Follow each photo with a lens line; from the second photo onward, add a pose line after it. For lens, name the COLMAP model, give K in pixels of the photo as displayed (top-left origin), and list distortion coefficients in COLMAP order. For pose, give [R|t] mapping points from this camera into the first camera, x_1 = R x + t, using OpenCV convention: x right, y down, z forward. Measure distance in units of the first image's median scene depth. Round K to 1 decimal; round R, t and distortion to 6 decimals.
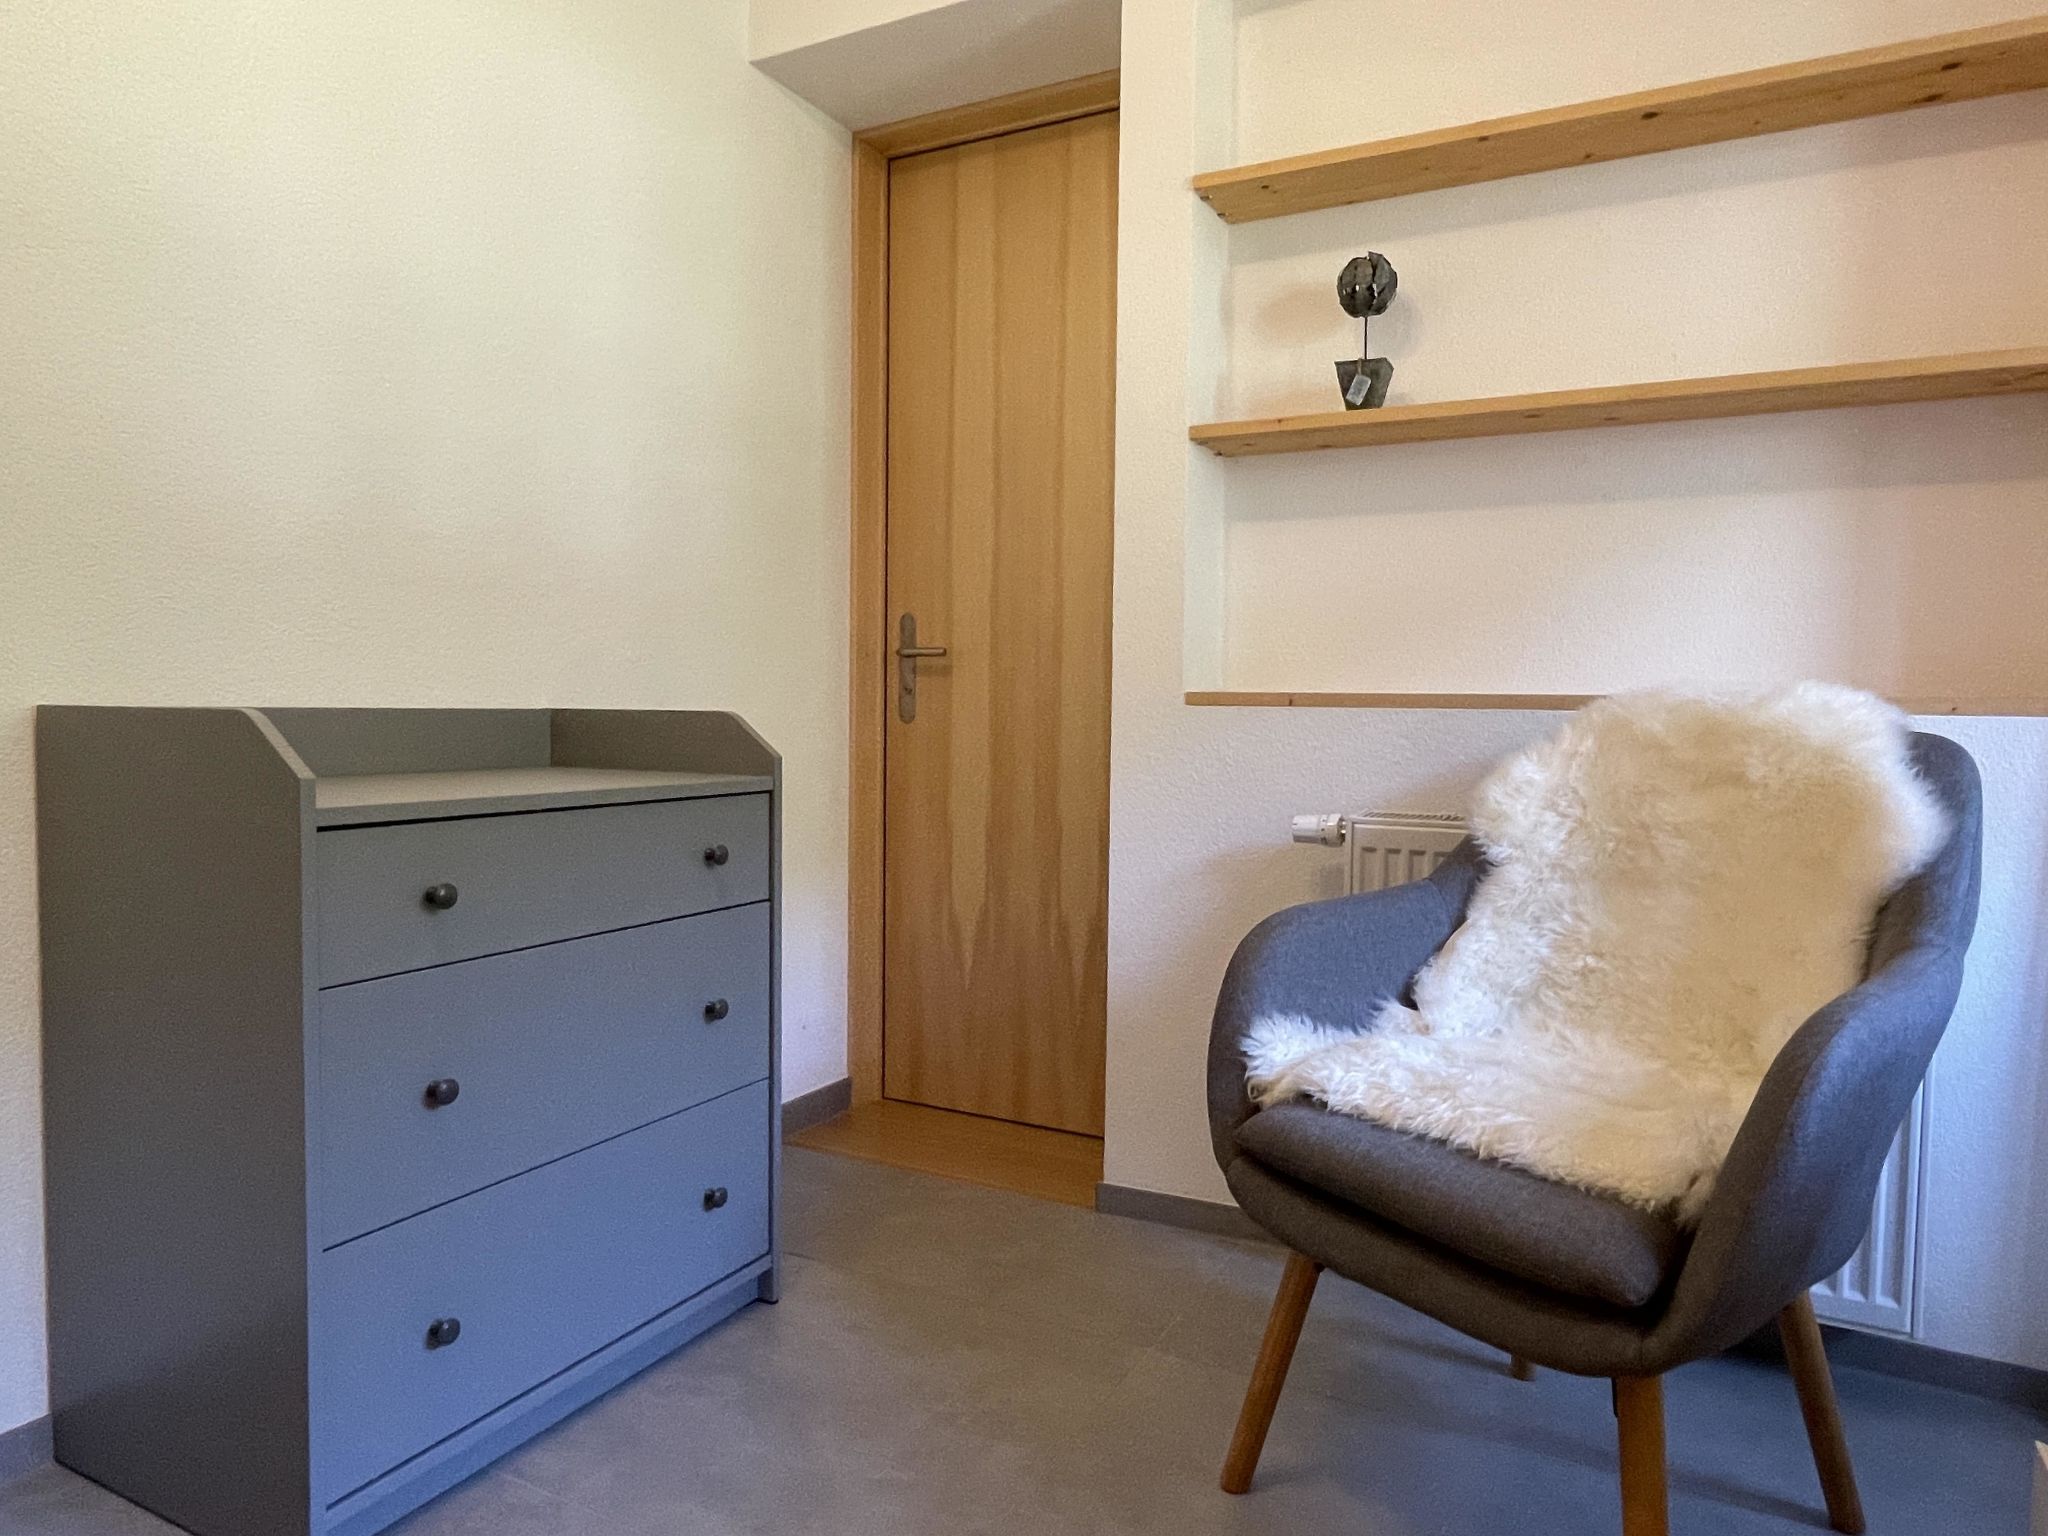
lens RADIAL K [[1298.9, 0, 1026.0], [0, 1298.9, 758.5], [0, 0, 1]] dist [0.003518, -0.002796]
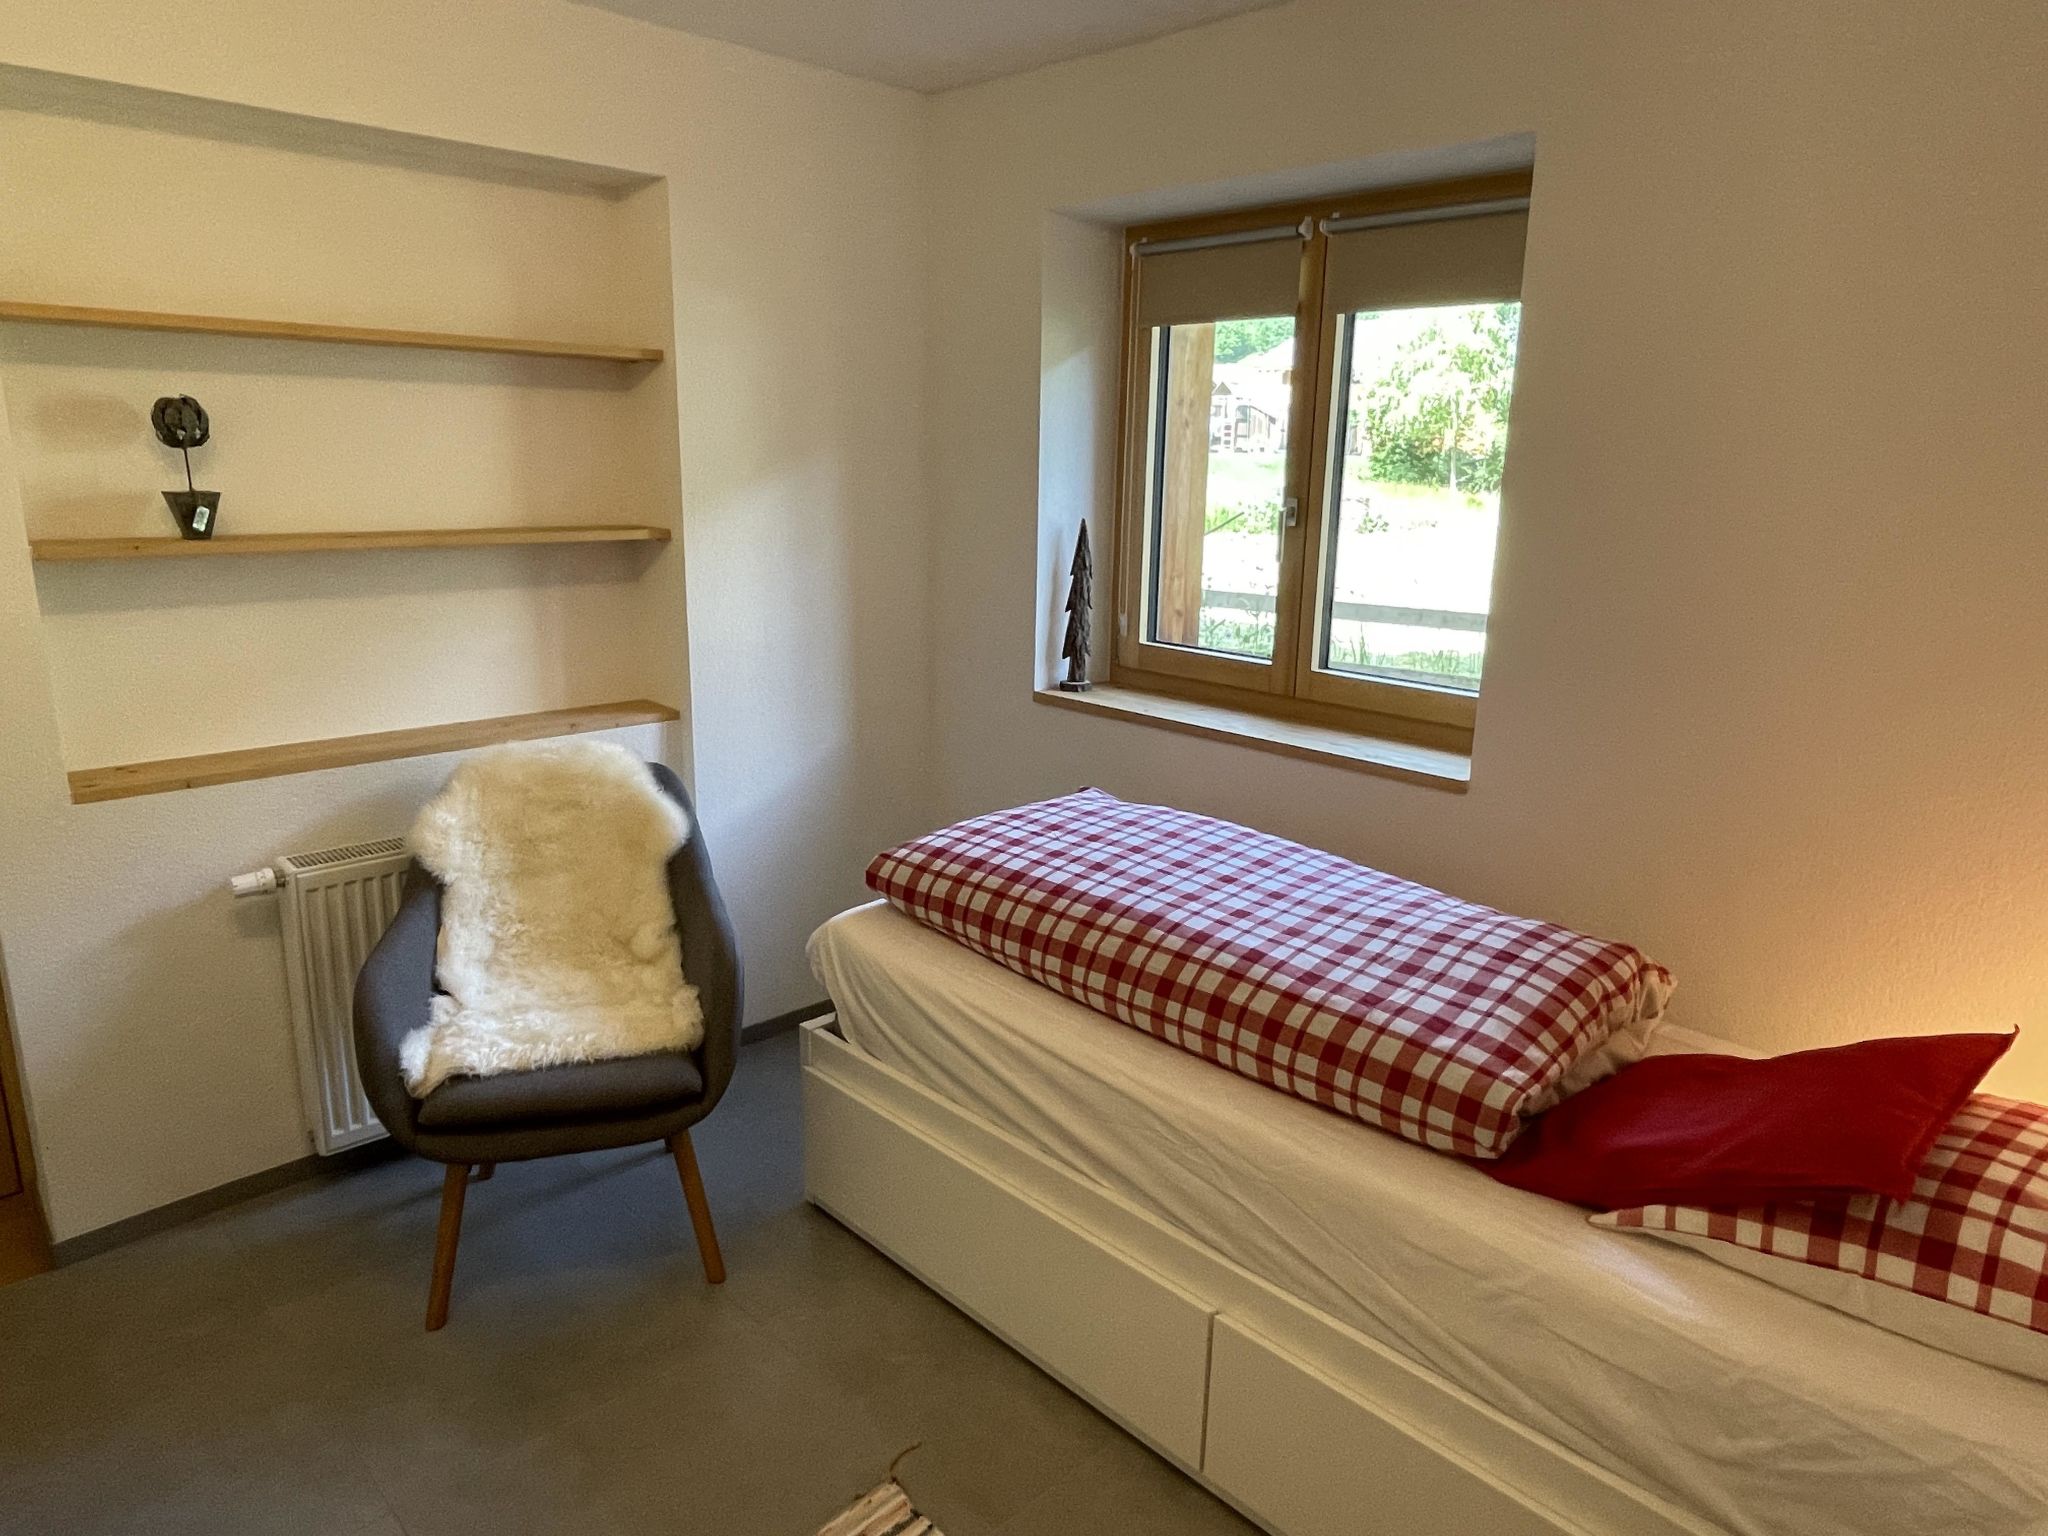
lens RADIAL K [[1298.9, 0, 1016.9], [0, 1298.9, 768.3], [0, 0, 1]] dist [0.003518, -0.002796]
pose [[0.308342, -0.235190, 0.921744, -0.858689], [0.025397, 0.970645, 0.239172, -0.424222], [-0.950937, -0.050337, 0.305263, -0.107805]]
